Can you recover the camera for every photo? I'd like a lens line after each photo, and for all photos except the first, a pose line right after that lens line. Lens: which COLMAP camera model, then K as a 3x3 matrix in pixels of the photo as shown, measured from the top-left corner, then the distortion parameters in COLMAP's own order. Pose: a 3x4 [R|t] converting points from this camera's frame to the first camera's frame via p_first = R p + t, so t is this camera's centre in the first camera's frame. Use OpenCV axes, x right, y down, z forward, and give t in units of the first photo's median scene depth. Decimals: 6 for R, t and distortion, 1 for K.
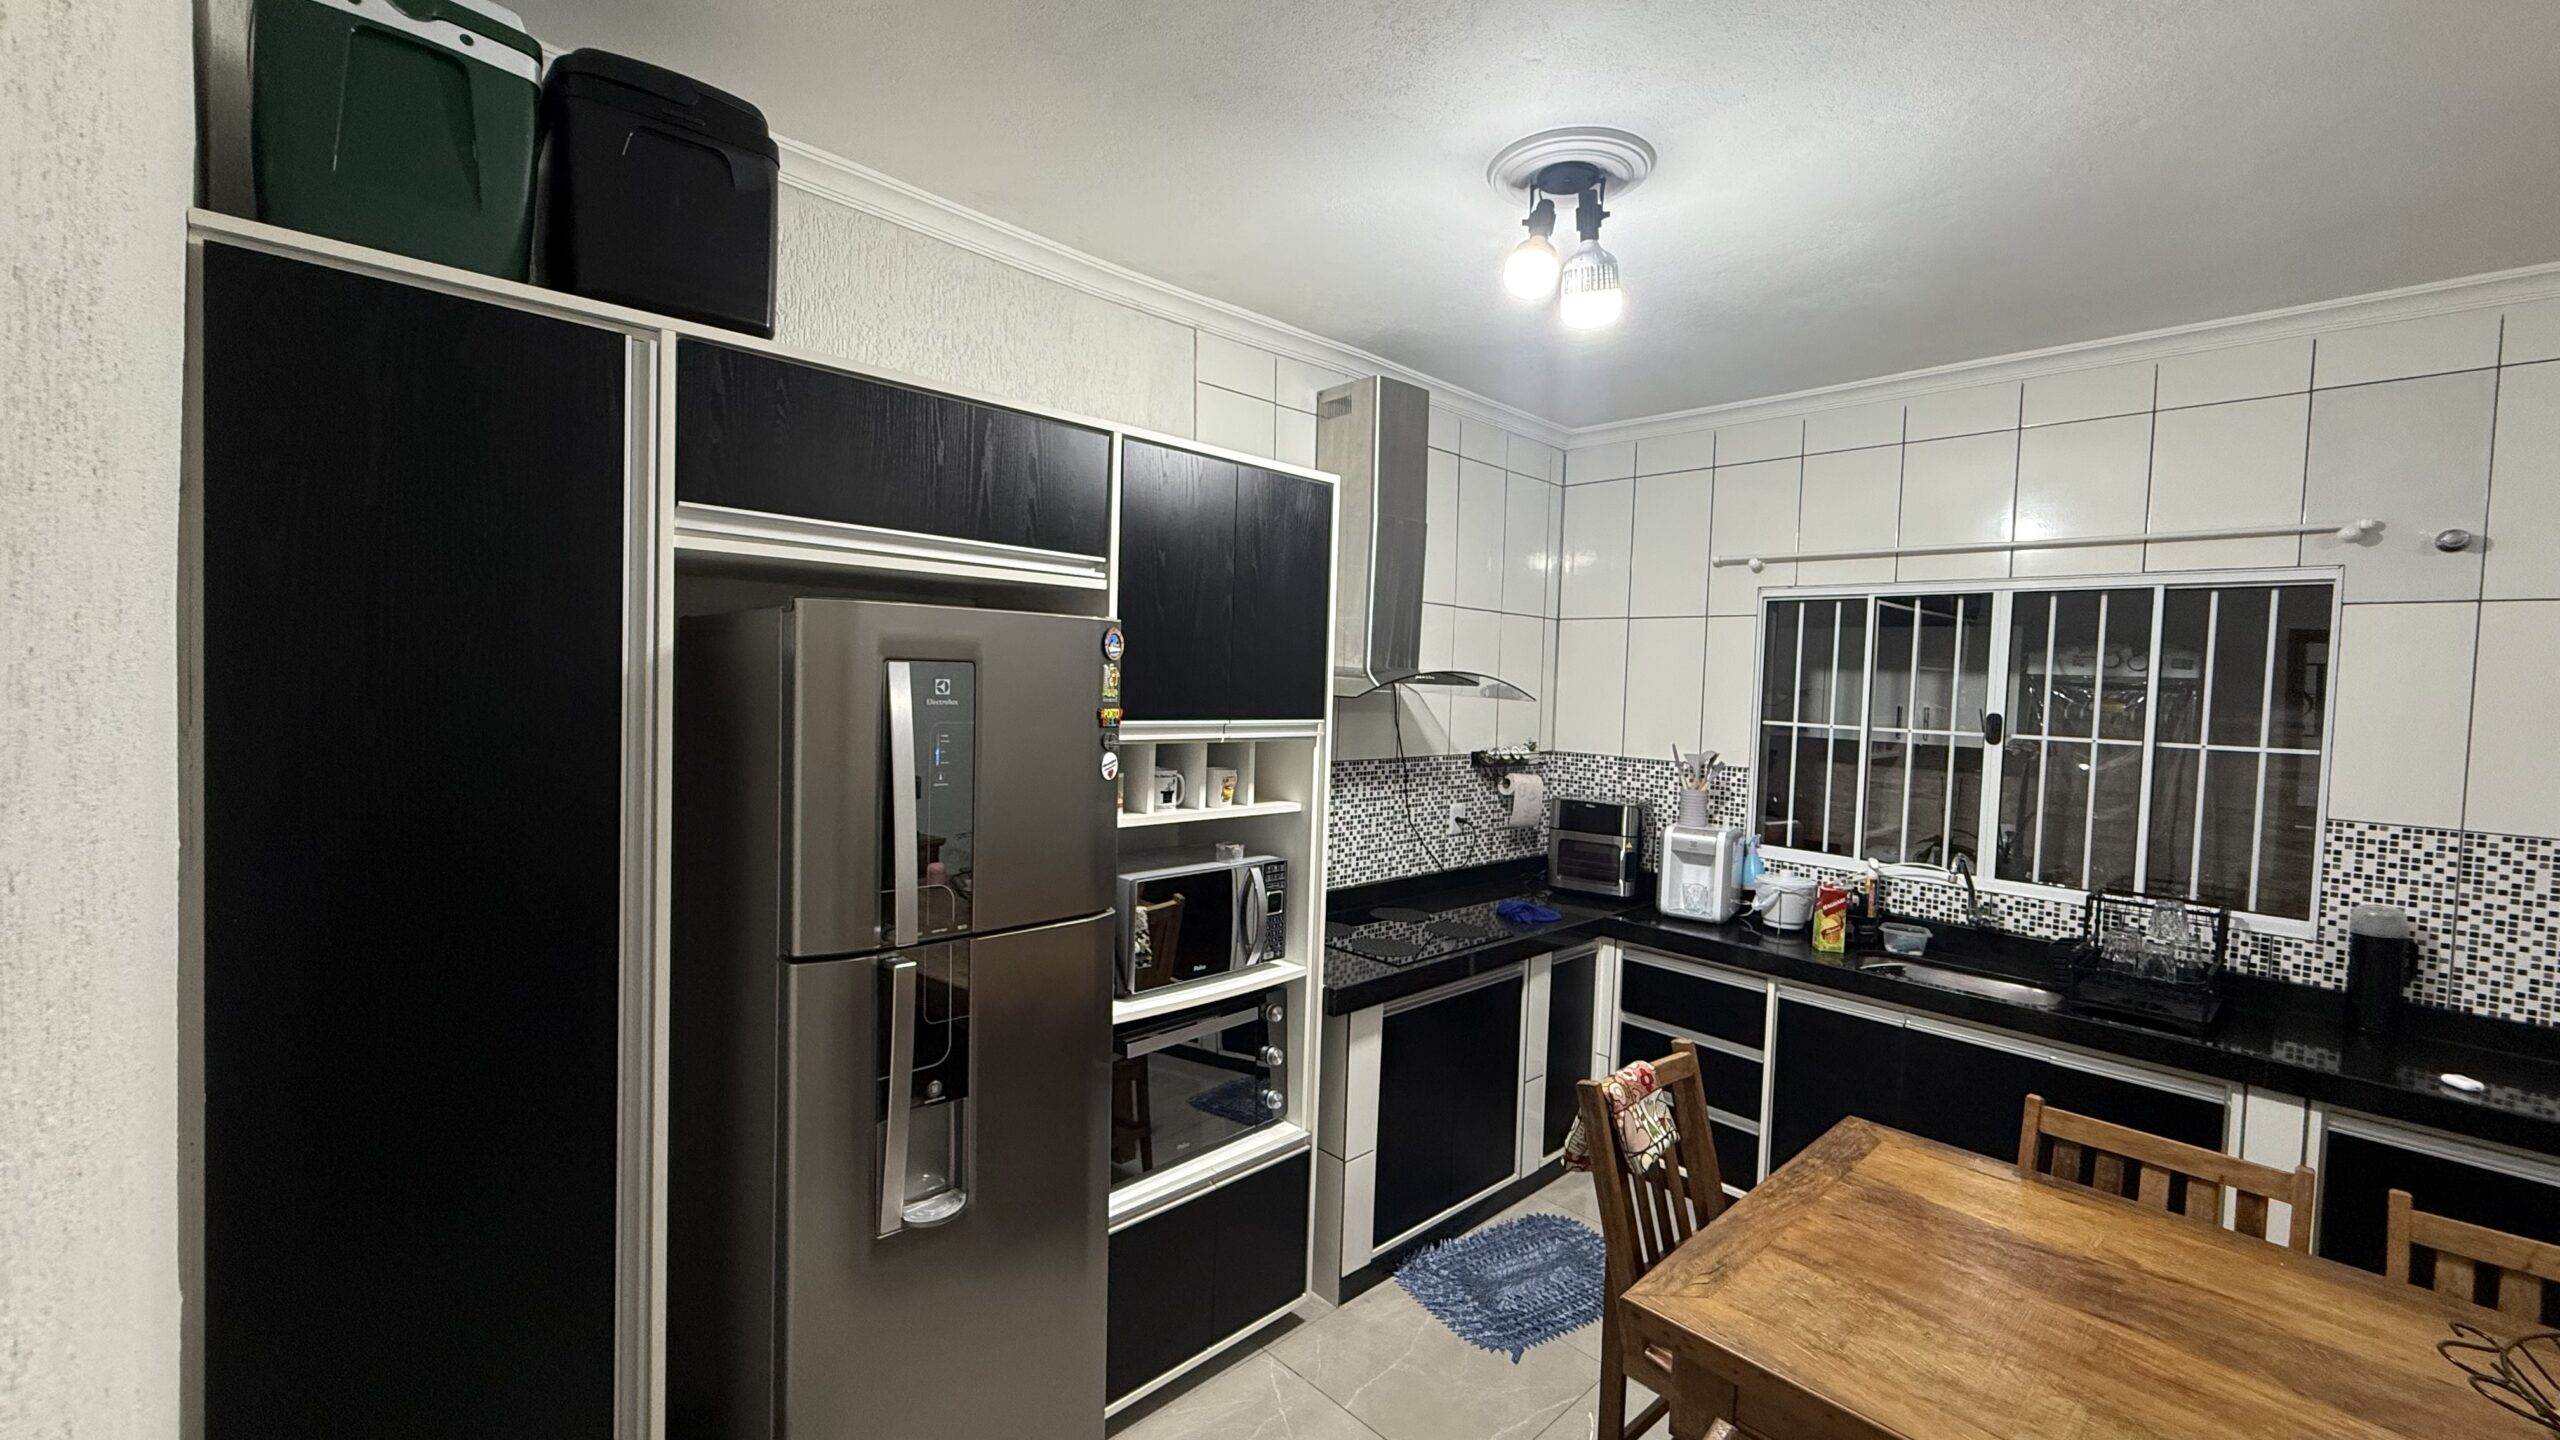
lens RADIAL K [[1017.0, 0, 1277.4], [0, 1017.0, 719.2], [0, 0, 1]] dist [0.000970, 0.000018]
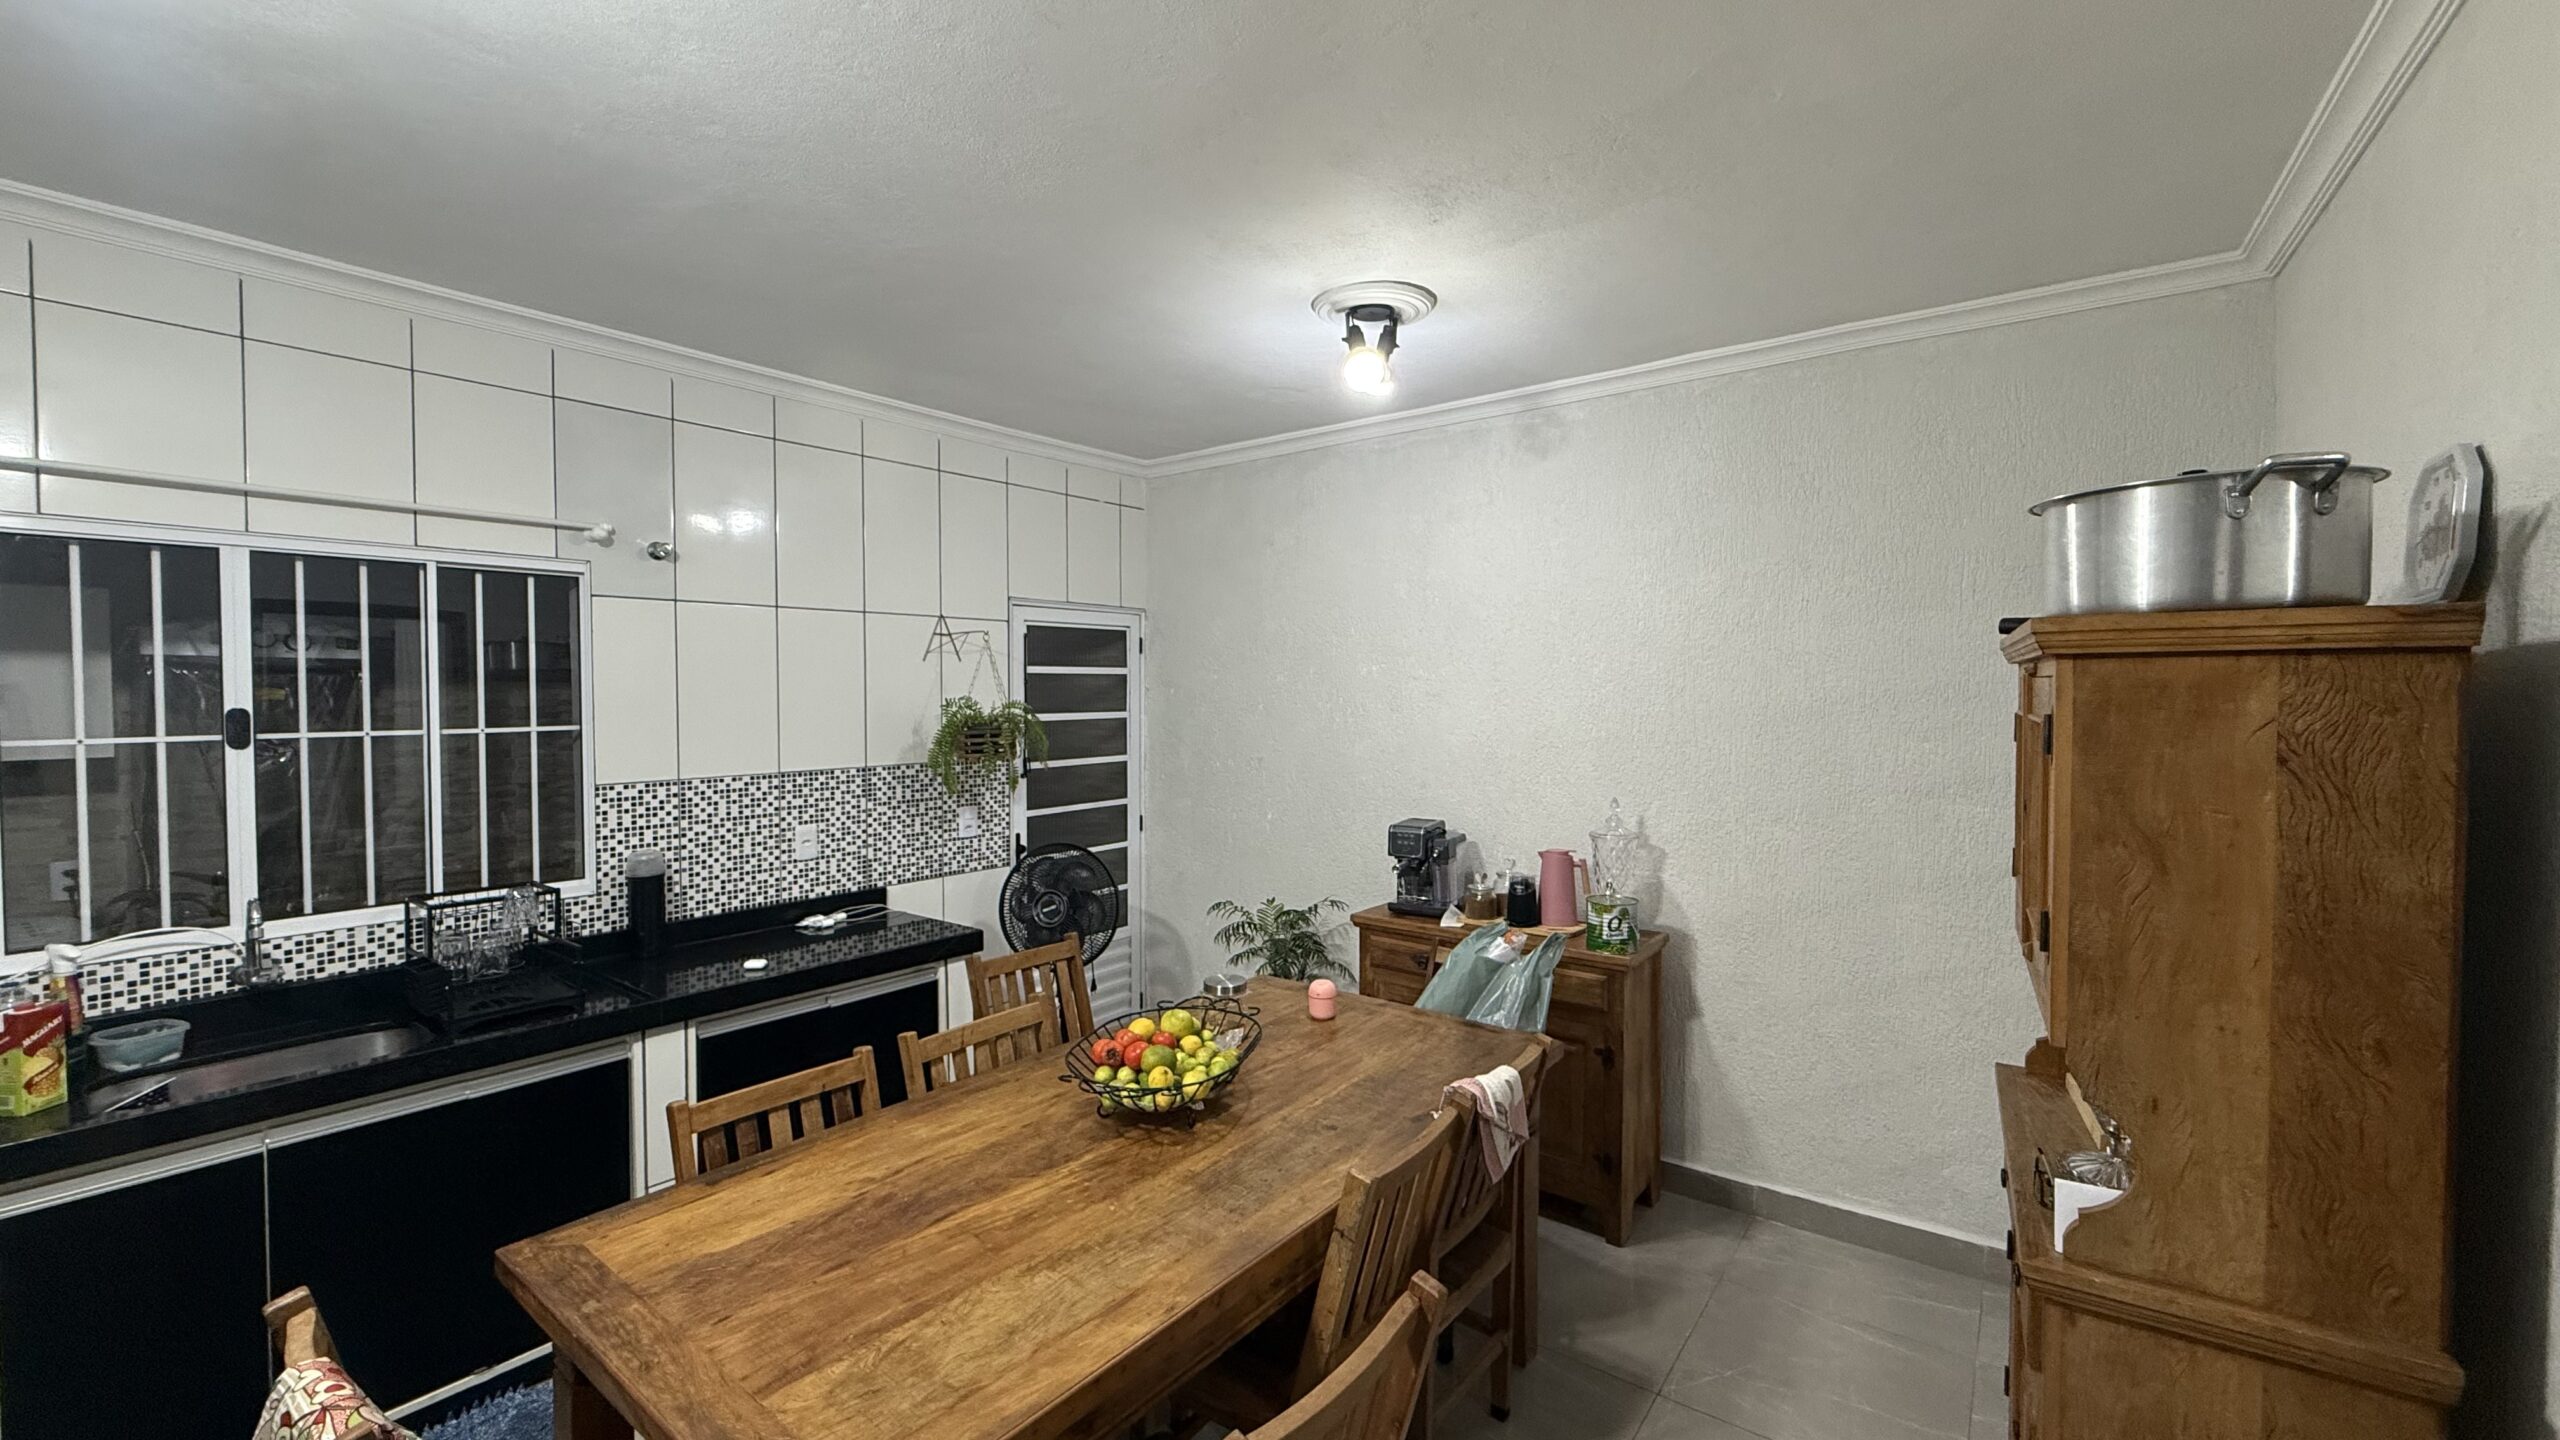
lens RADIAL K [[1017.0, 0, 1274.8], [0, 1017.0, 712.4], [0, 0, 1]] dist [0.000970, 0.000018]
pose [[-0.159474, -0.059269, 0.985421, -0.202102], [0.033325, 0.997304, 0.065377, -0.031832], [-0.986639, 0.043265, -0.157069, 0.426705]]
